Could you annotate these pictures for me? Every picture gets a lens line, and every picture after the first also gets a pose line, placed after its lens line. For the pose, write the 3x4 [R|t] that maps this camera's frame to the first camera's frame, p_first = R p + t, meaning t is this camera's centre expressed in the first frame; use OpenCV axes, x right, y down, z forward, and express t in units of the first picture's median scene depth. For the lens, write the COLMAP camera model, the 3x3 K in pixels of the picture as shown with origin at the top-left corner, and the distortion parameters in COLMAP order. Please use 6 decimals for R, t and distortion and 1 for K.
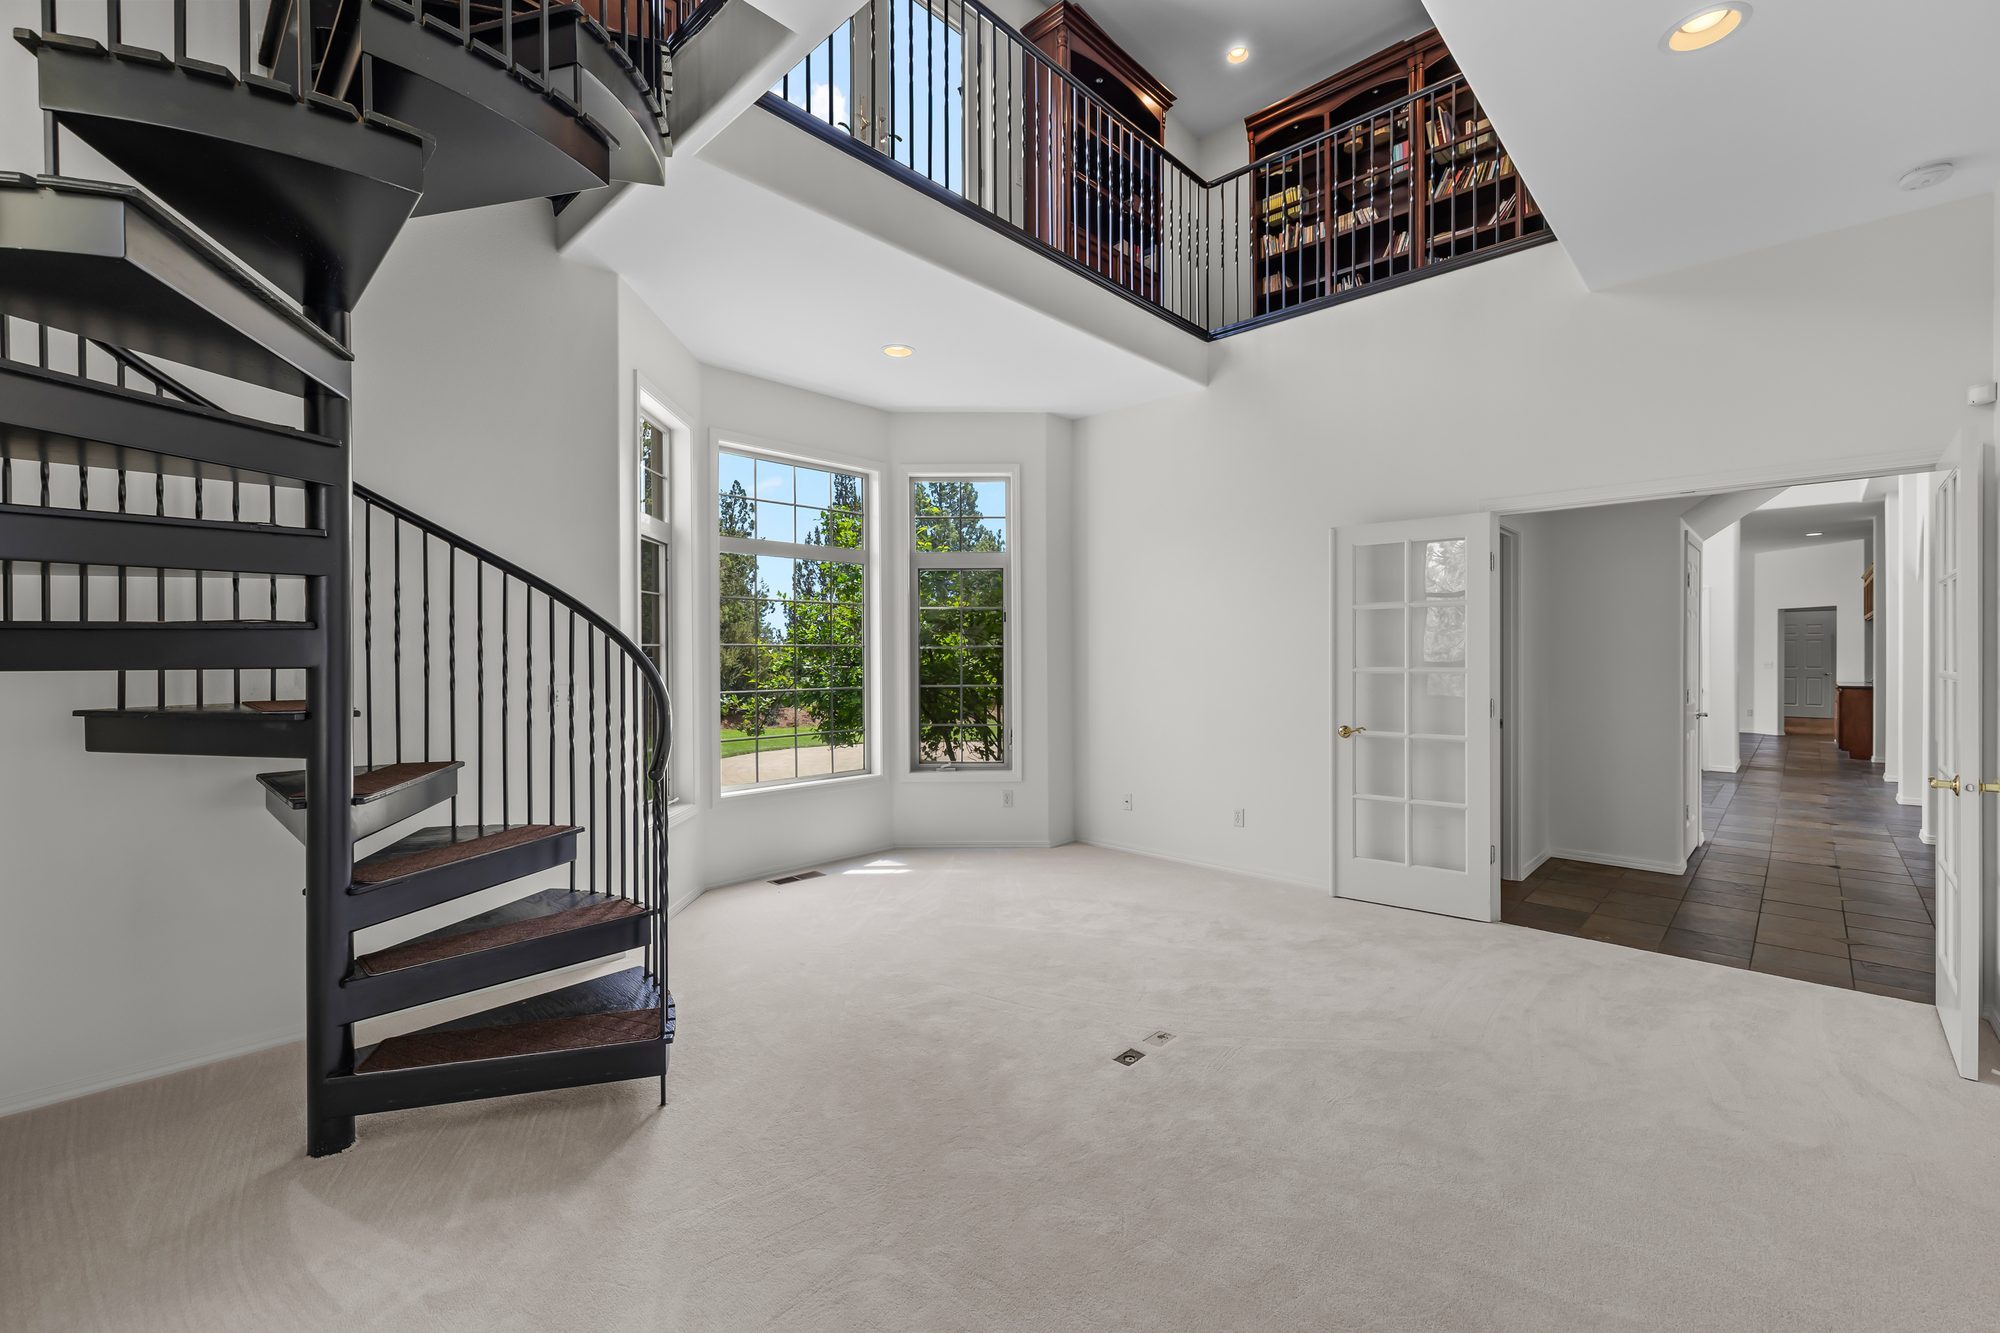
lens RADIAL K [[843.5, 0, 992.9], [0, 843.5, 668.4], [0, 0, 1]] dist [0.000843, 0.000247]
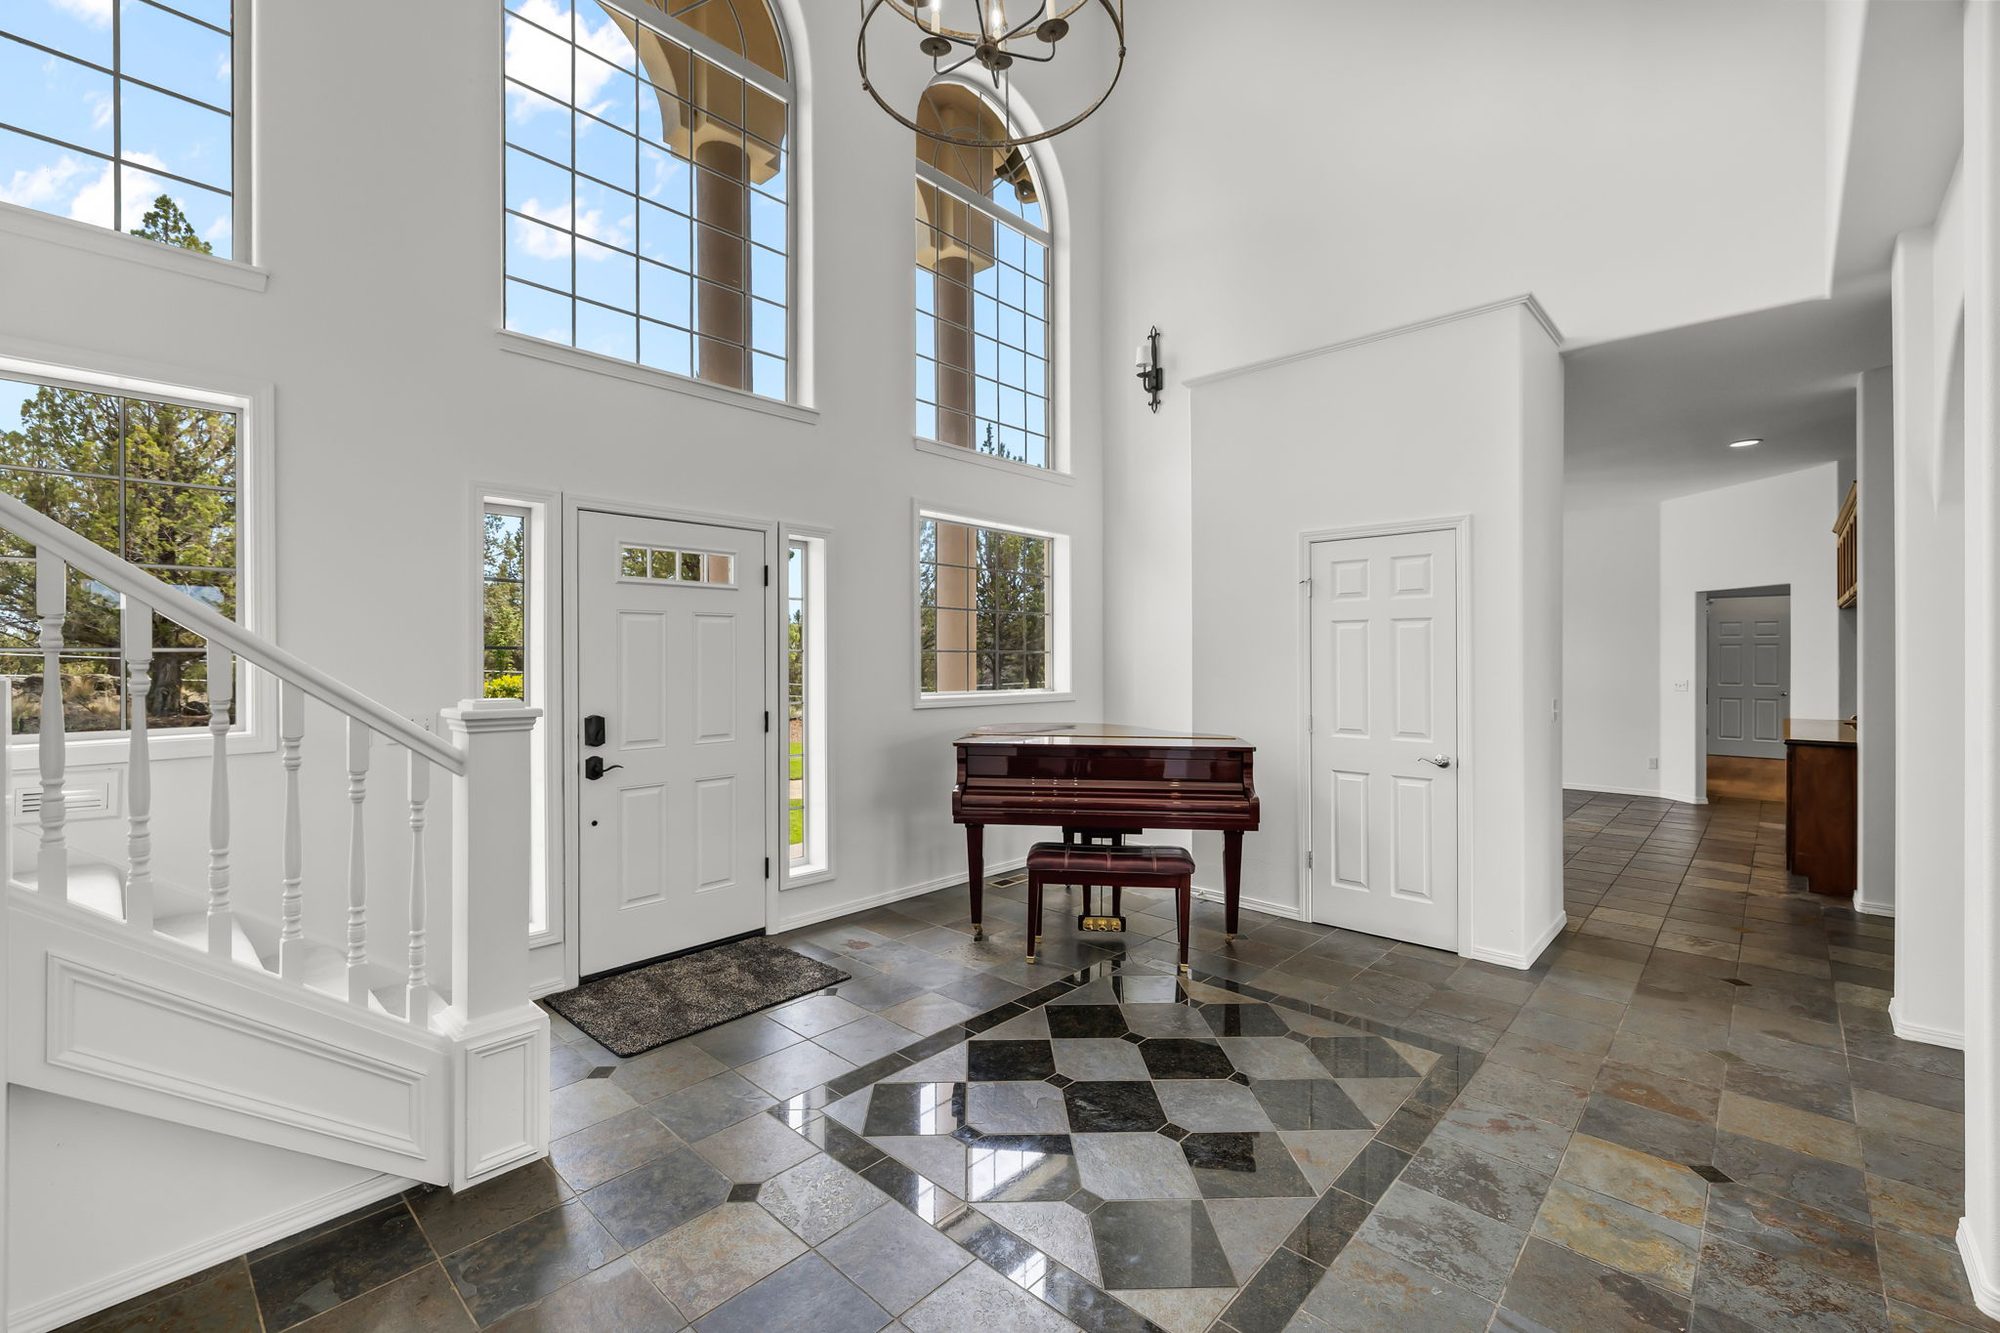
lens RADIAL K [[843.5, 0, 1001.0], [0, 843.5, 661.2], [0, 0, 1]] dist [0.000843, 0.000247]
pose [[0.999748, -0.000910, 0.022443, 0.469242], [0.001027, 0.999986, -0.005203, -0.020558], [-0.022438, 0.005224, 0.999735, 0.457037]]
